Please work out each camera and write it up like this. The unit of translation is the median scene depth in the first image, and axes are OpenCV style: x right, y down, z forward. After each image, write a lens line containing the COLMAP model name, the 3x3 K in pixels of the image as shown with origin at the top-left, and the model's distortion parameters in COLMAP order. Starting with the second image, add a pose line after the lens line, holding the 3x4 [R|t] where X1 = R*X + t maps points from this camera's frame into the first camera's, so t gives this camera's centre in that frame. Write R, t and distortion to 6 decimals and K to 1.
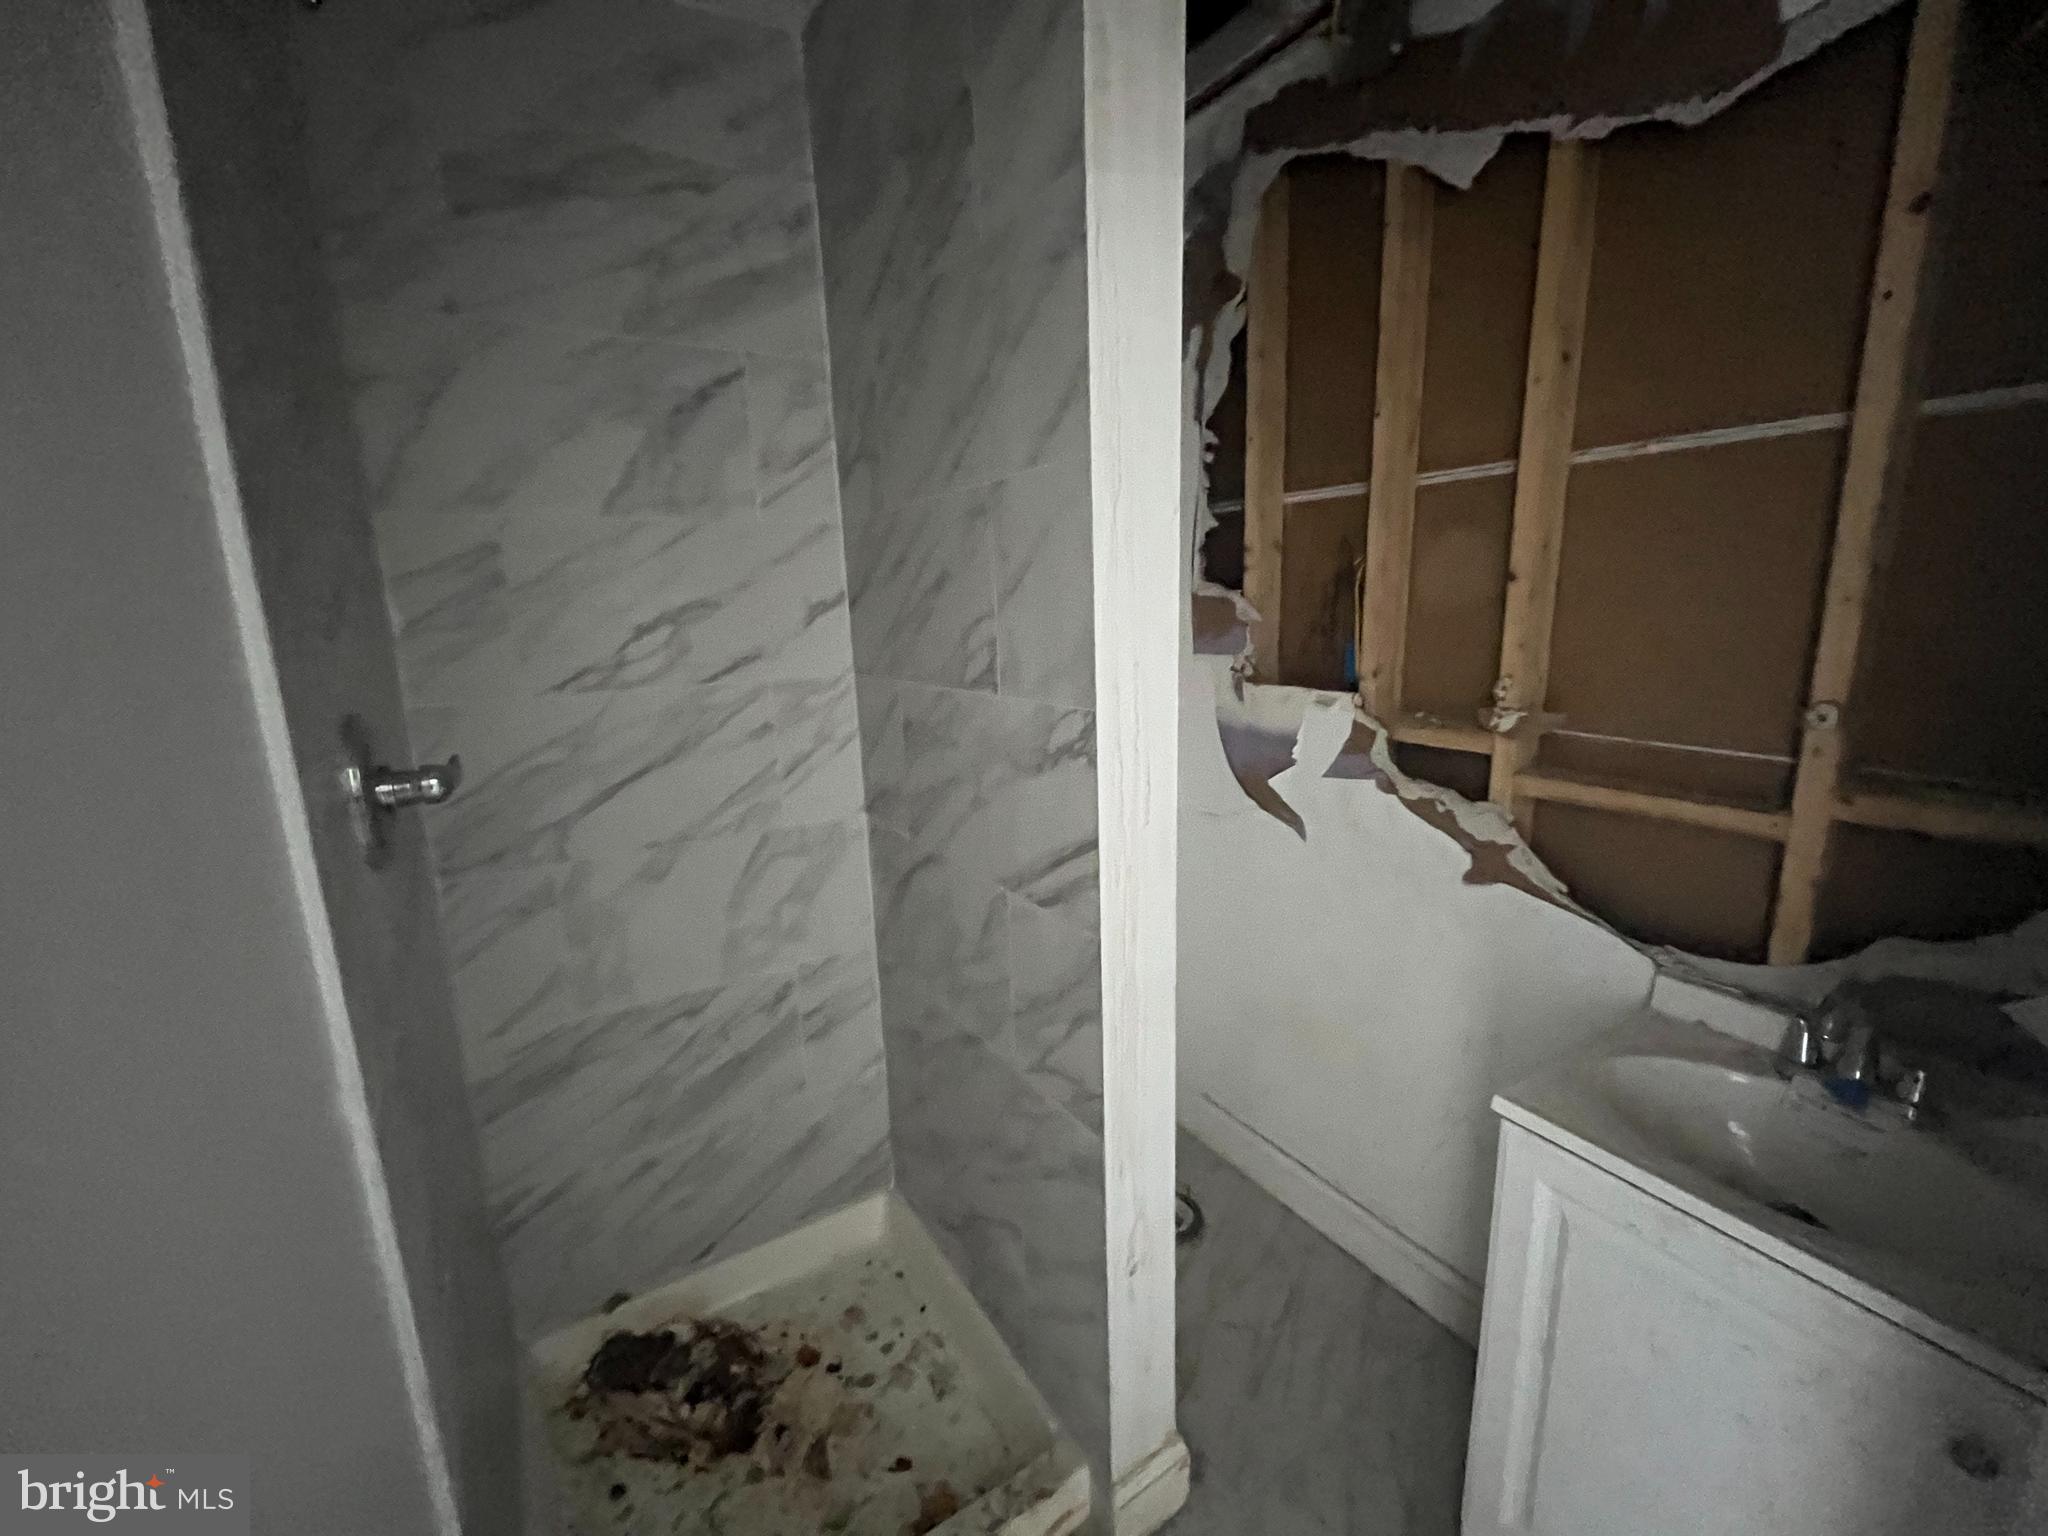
lens RADIAL K [[820.0, 0, 1024.8], [0, 820.0, 763.9], [0, 0, 1]] dist [-0.001896, -0.001752]
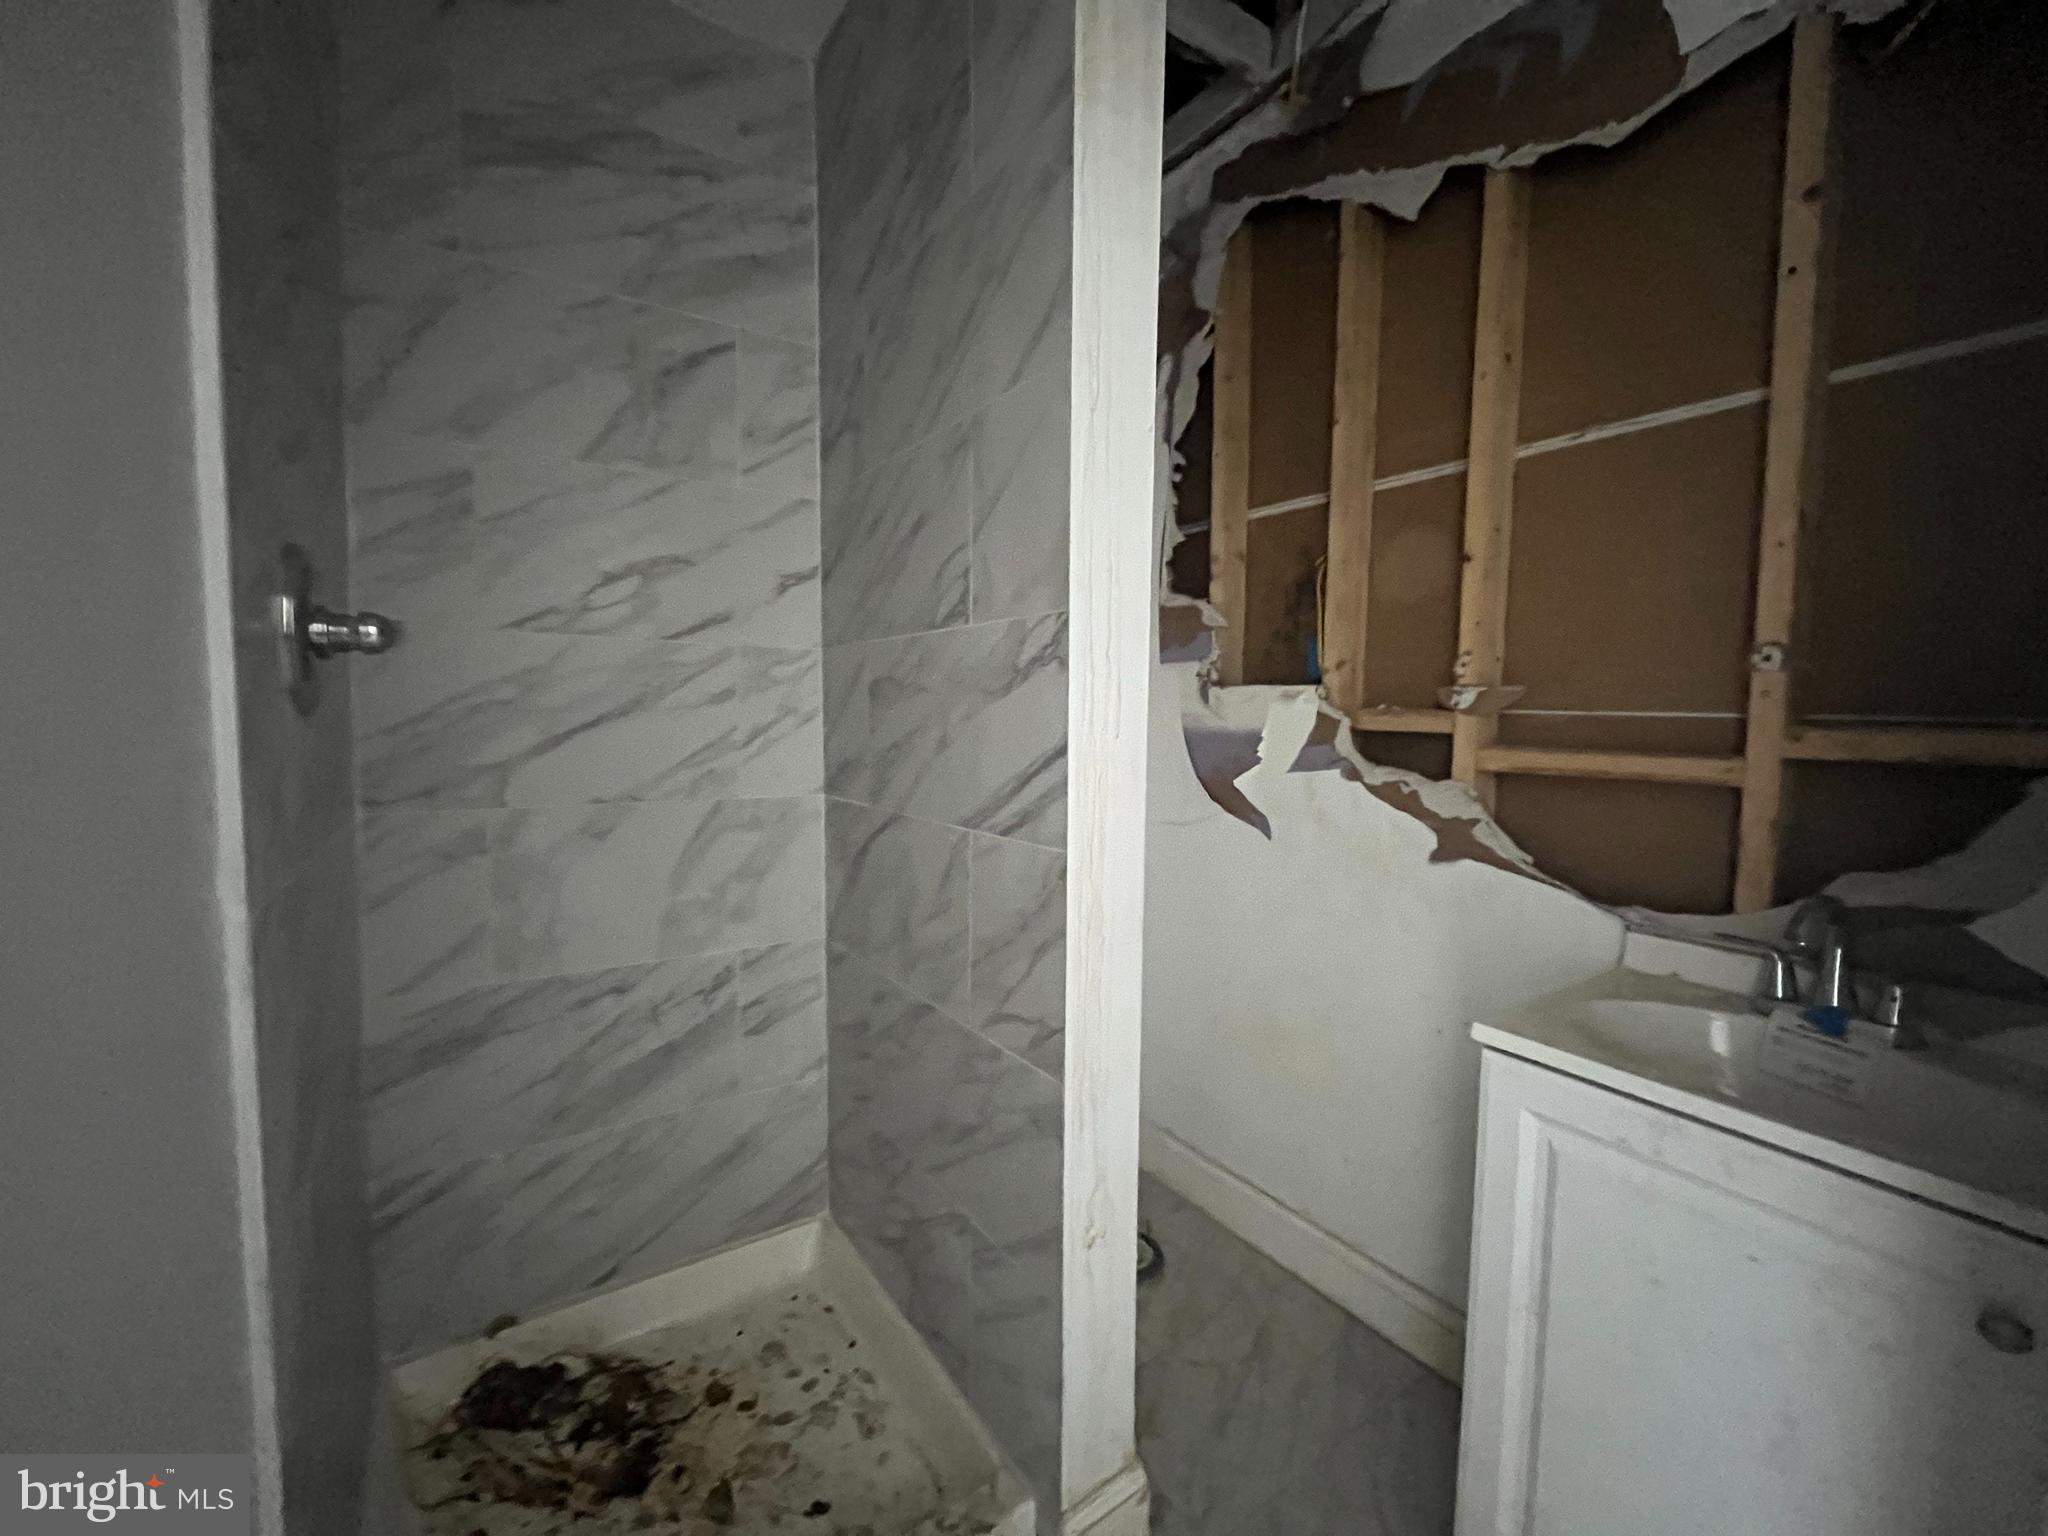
lens RADIAL K [[820.0, 0, 1024.8], [0, 820.0, 763.9], [0, 0, 1]] dist [-0.001896, -0.001752]
pose [[0.998198, 0.040044, 0.044691, -0.002479], [-0.033724, 0.990386, -0.134157, 0.171166], [-0.049633, 0.132408, 0.989952, 0.027138]]
